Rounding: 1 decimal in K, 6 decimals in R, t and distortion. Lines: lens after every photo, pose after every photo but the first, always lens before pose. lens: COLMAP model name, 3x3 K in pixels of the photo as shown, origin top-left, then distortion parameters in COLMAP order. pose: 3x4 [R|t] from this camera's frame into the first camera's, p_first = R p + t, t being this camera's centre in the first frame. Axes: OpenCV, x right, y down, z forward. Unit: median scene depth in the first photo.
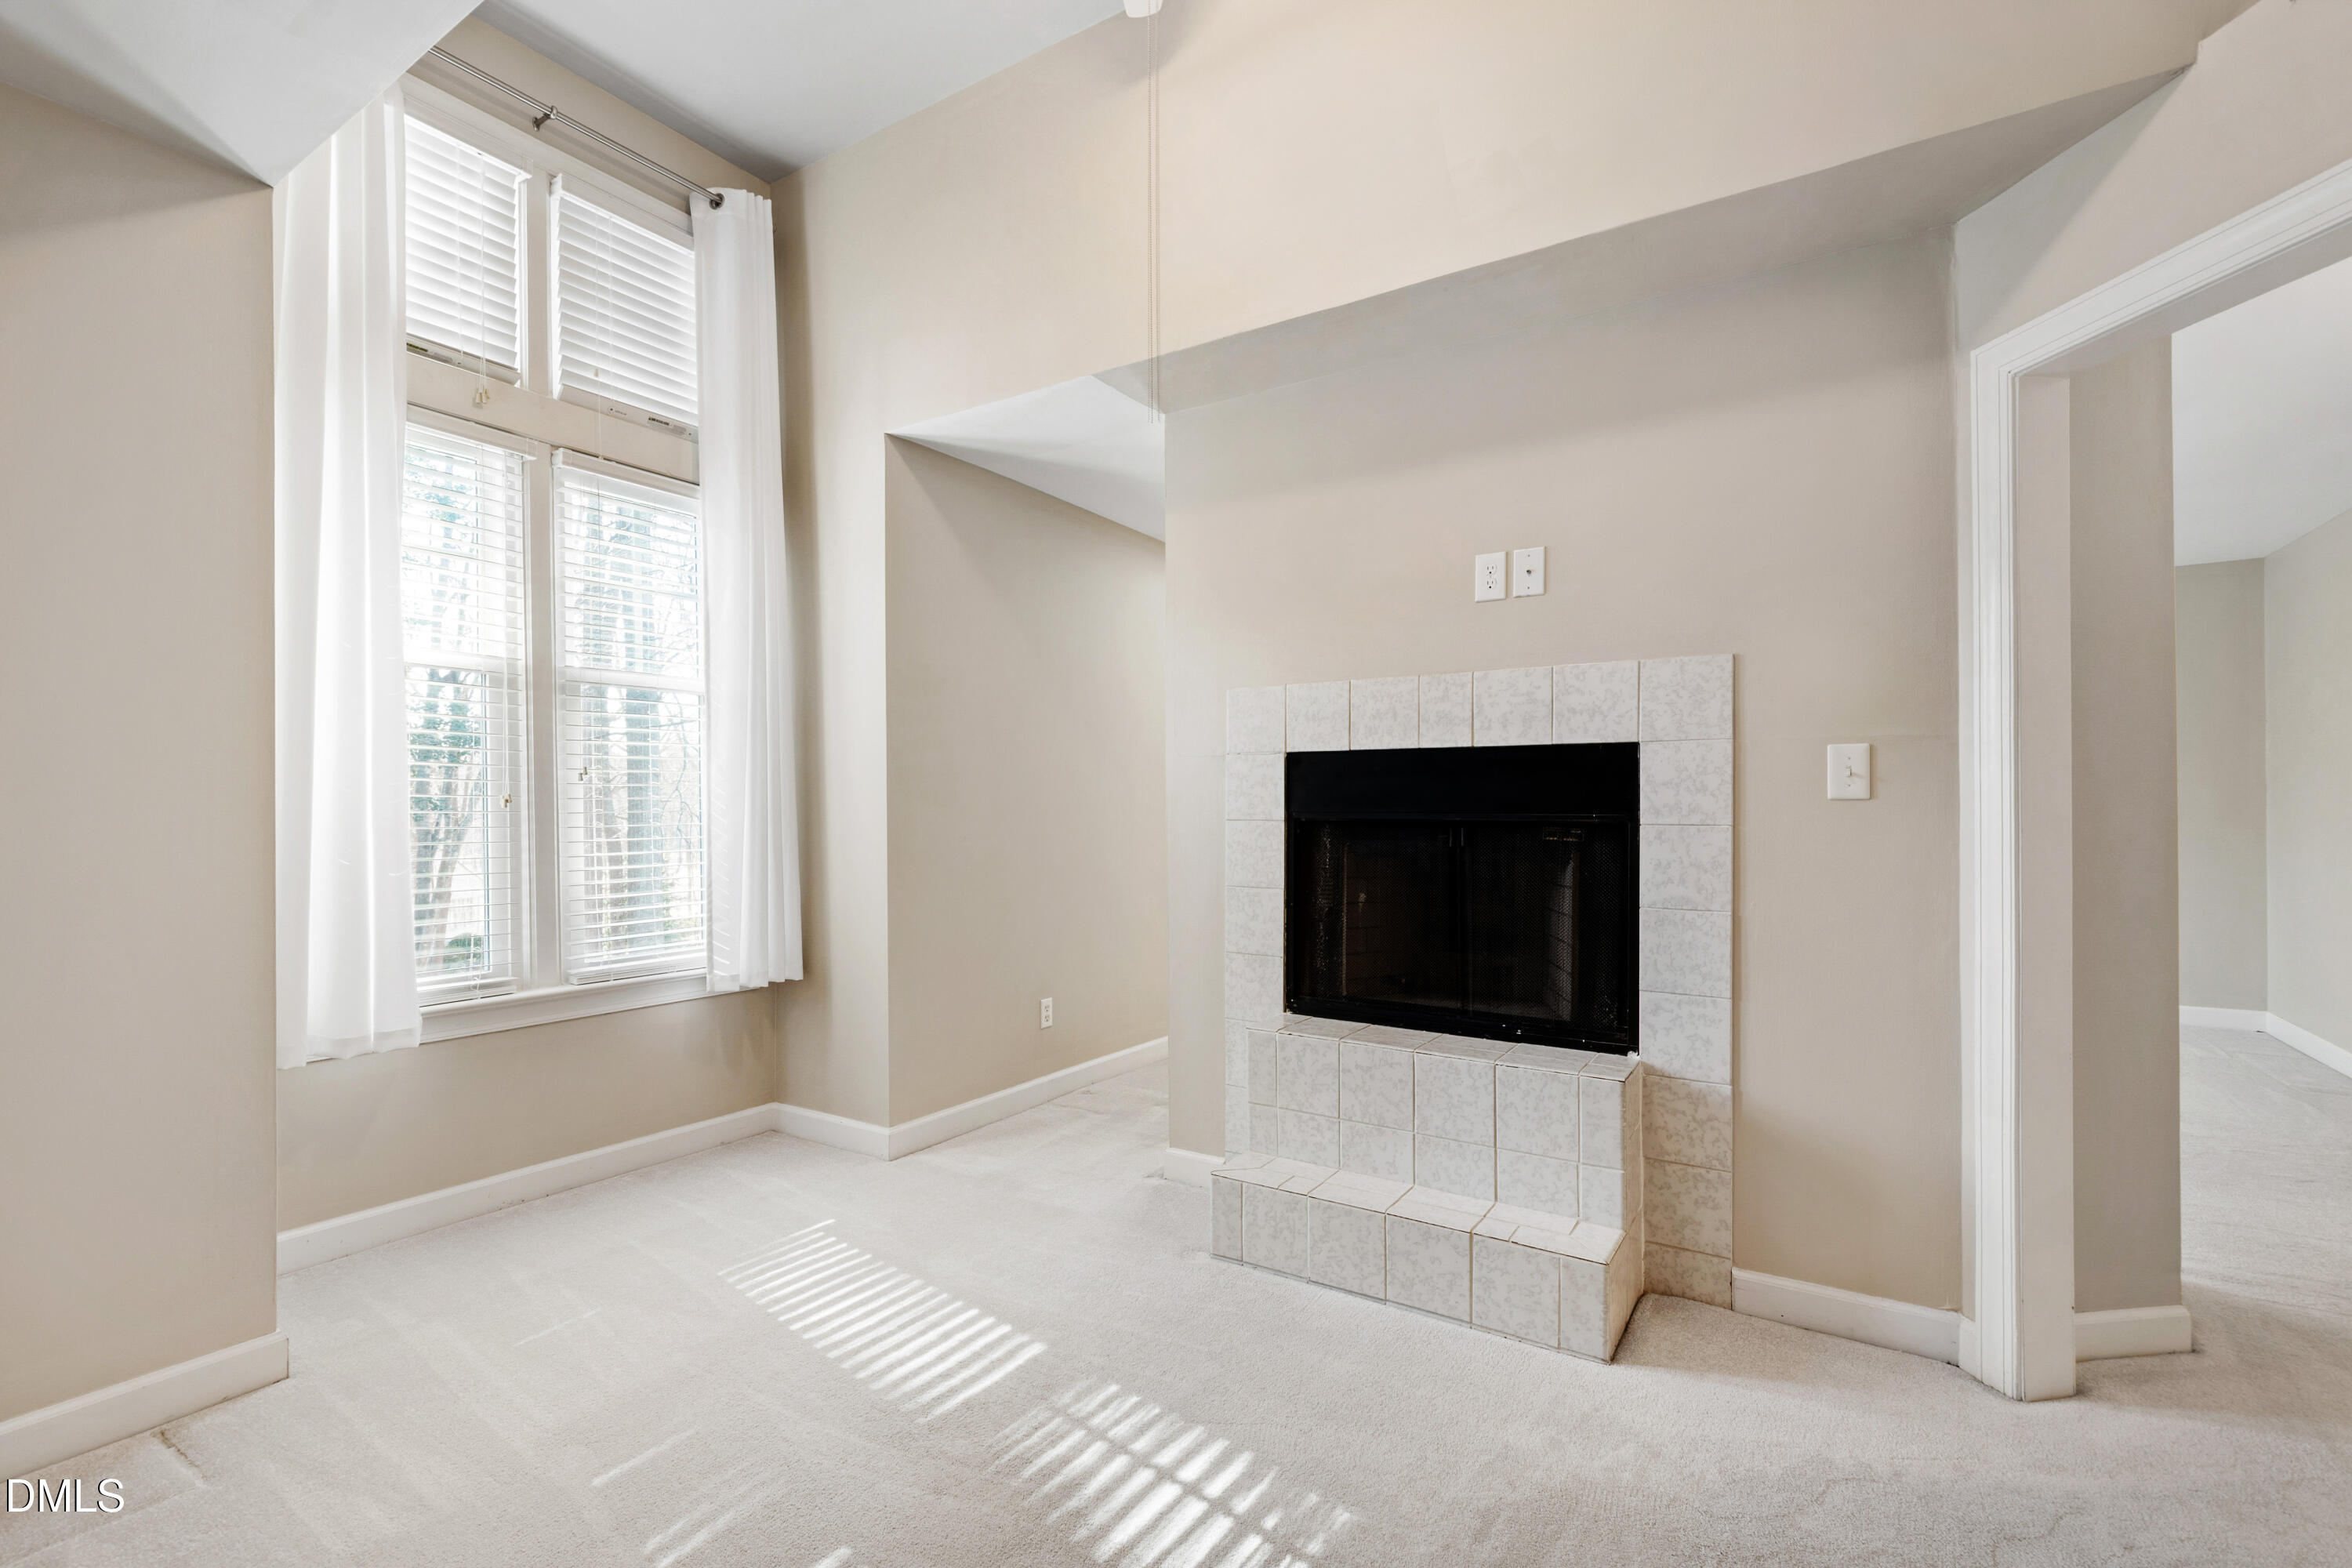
lens RADIAL K [[1043.6, 0, 1182.5], [0, 1043.6, 797.2], [0, 0, 1]] dist [0.000223, -0.000951]
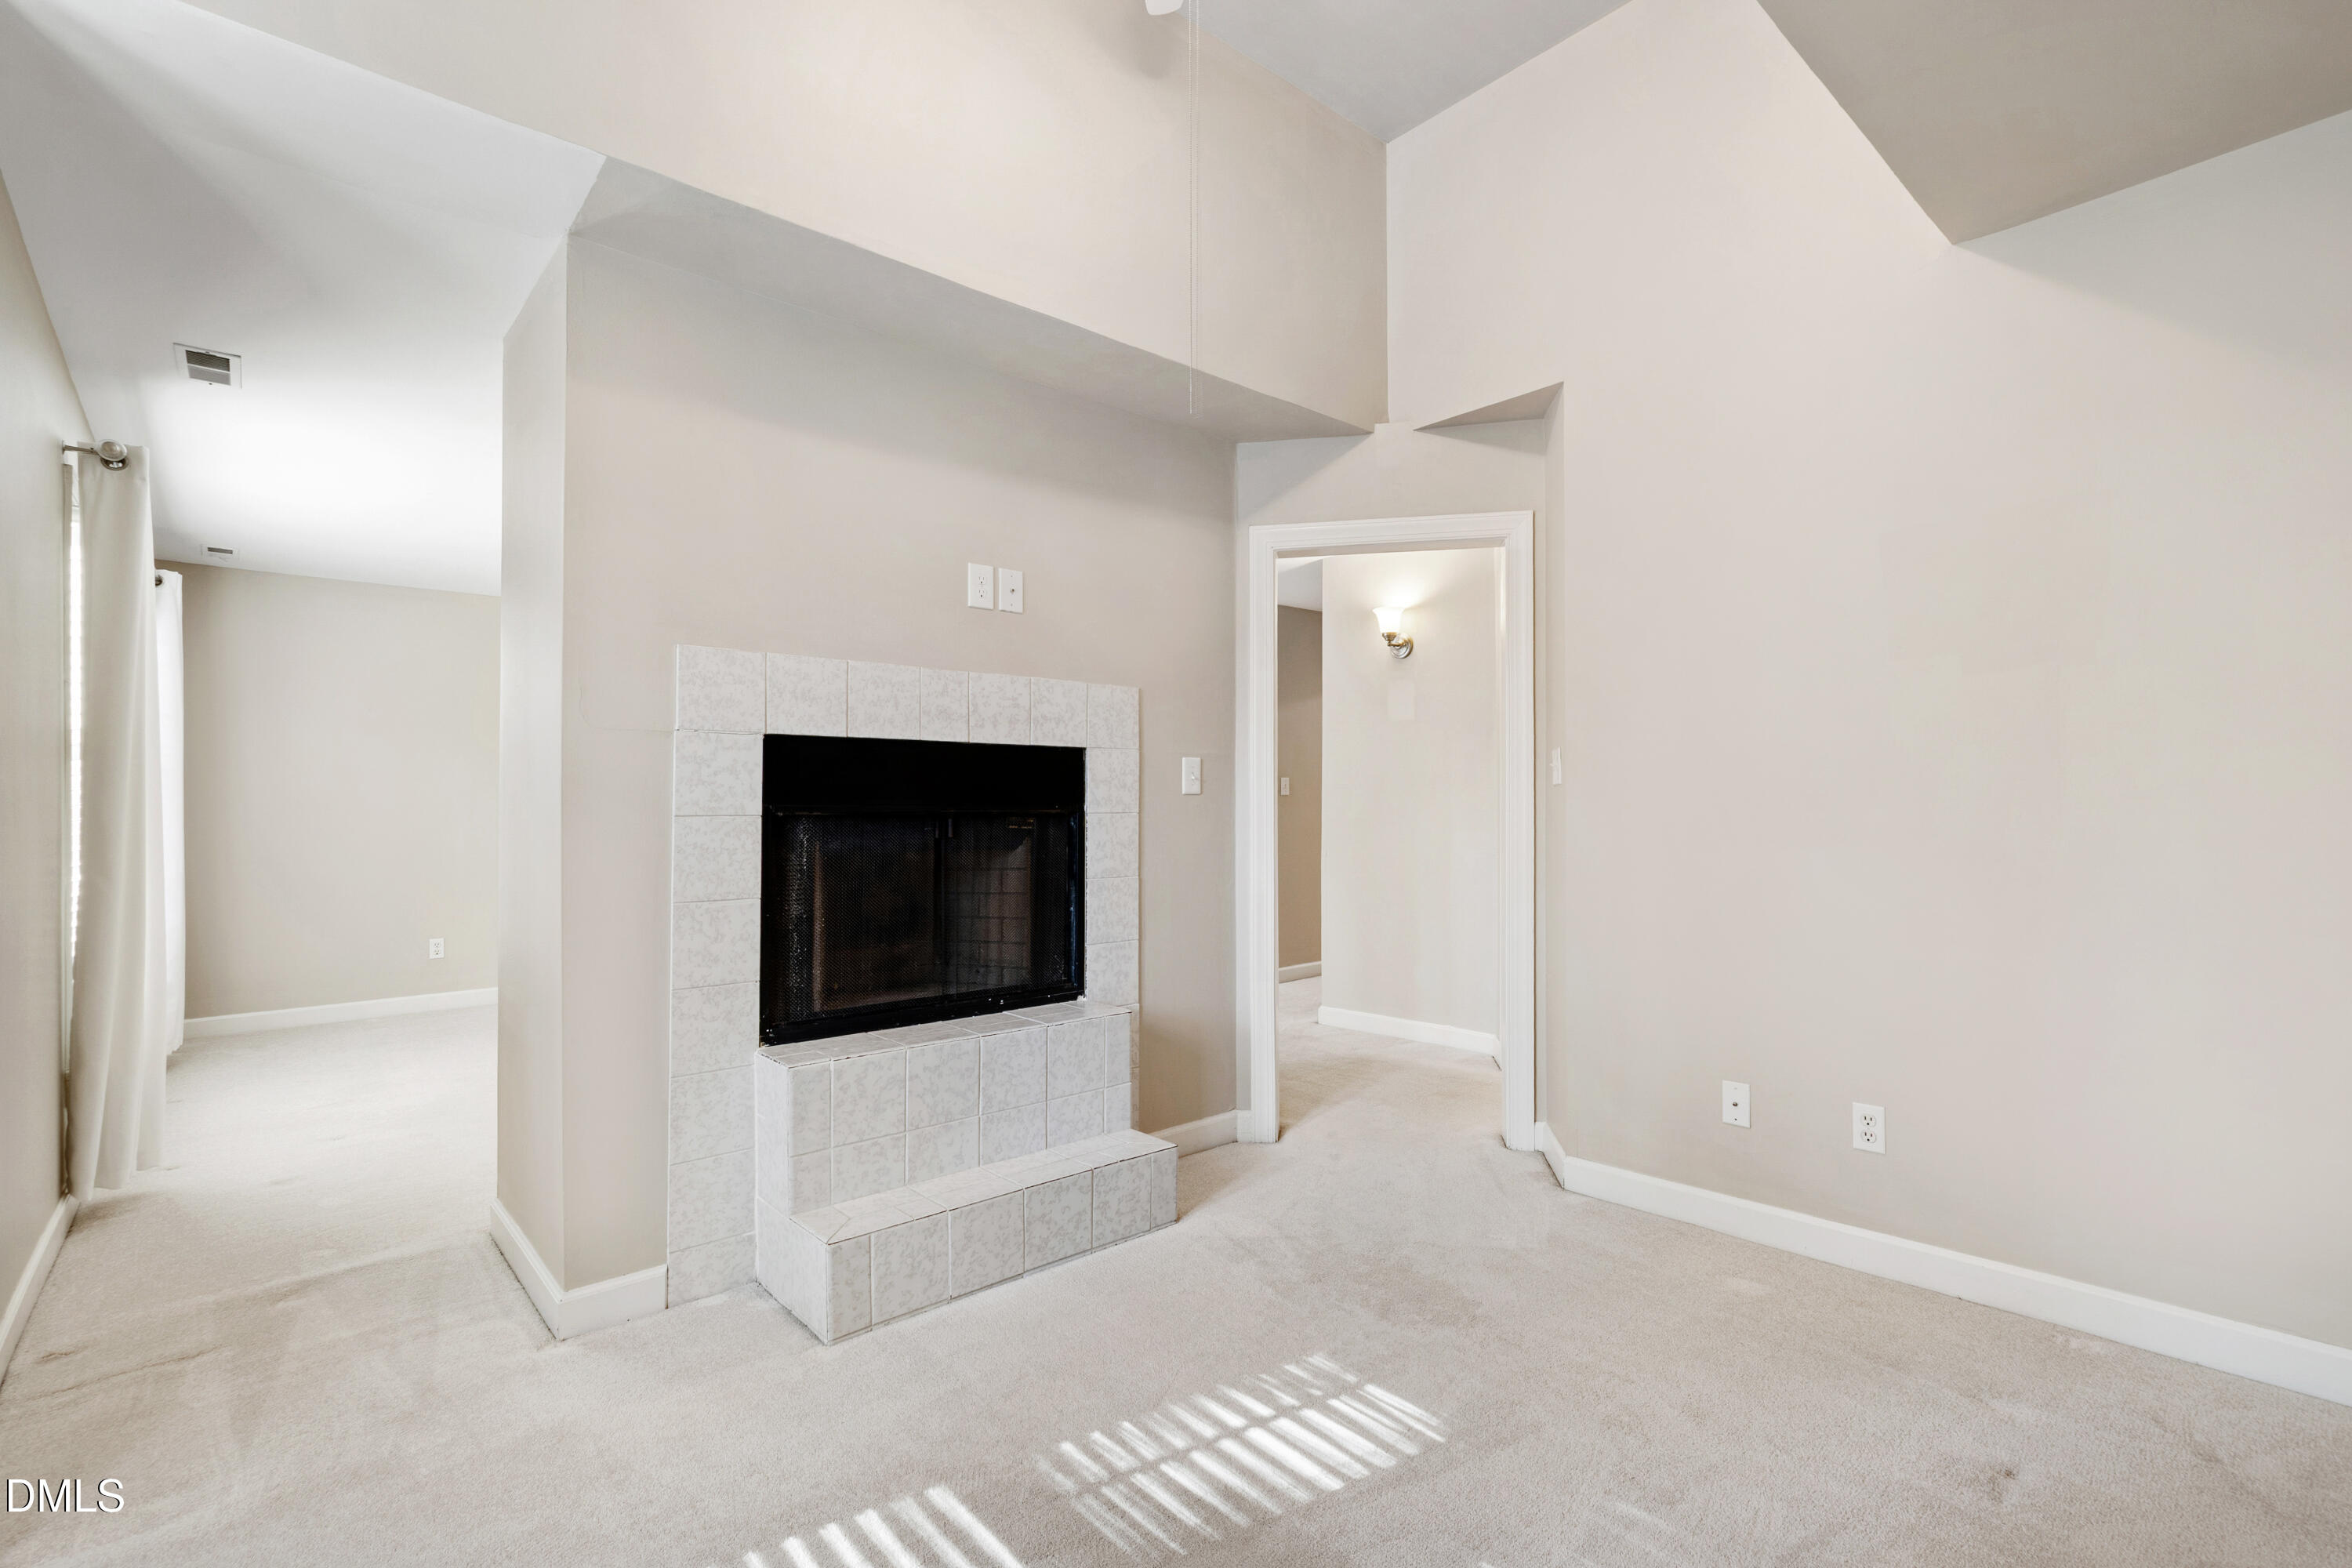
lens RADIAL K [[1043.6, 0, 1182.5], [0, 1043.6, 797.2], [0, 0, 1]] dist [0.000223, -0.000951]
pose [[0.272851, 0.010230, 0.962002, -0.724693], [0.001236, 0.999939, -0.010984, 0.020359], [-0.962056, 0.004186, 0.272822, 0.534502]]
